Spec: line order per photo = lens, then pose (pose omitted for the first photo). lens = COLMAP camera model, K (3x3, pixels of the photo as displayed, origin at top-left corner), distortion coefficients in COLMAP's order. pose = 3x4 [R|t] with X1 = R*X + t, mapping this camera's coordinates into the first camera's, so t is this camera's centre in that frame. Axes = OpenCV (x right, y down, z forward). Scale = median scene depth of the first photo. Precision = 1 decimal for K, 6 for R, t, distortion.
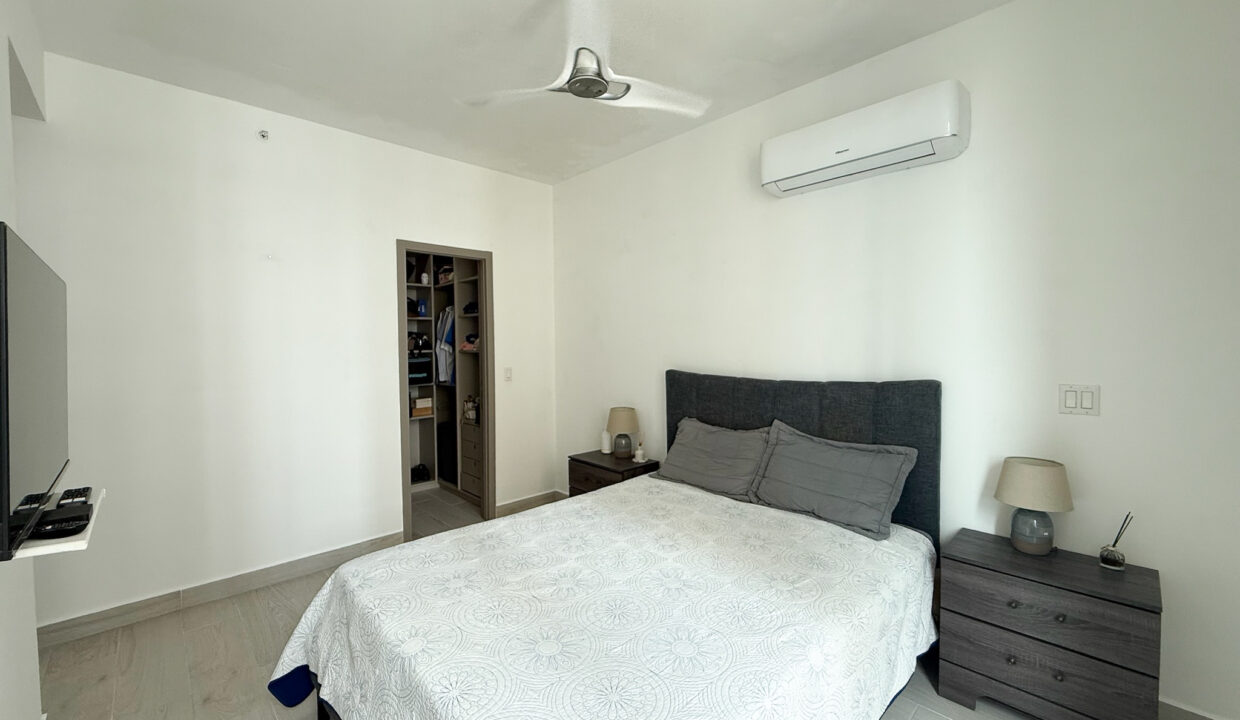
lens RADIAL K [[494.2, 0, 620.1], [0, 494.2, 358.0], [0, 0, 1]] dist [-0.001698, -0.000015]
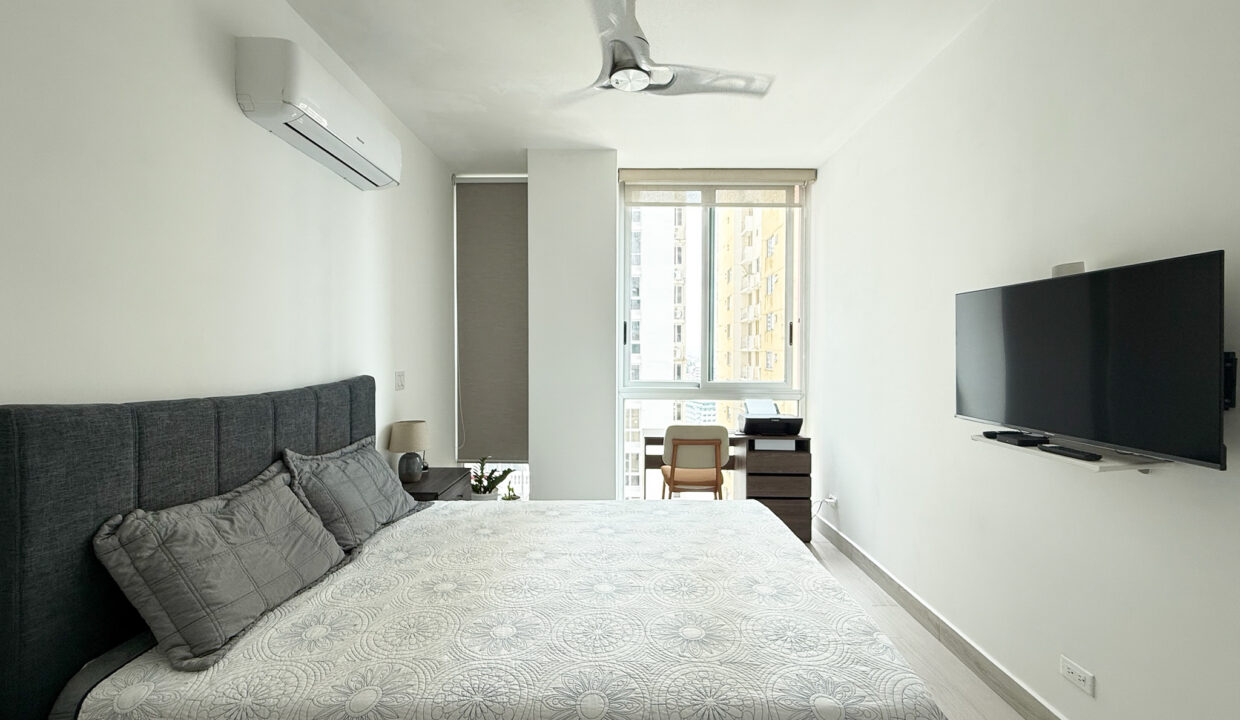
lens RADIAL K [[494.2, 0, 620.4], [0, 494.2, 356.5], [0, 0, 1]] dist [-0.001698, -0.000015]
pose [[-0.716295, -0.002595, 0.697793, -0.528855], [0.016455, 0.999652, 0.020609, -0.011413], [-0.697603, 0.026245, -0.716003, 1.233937]]
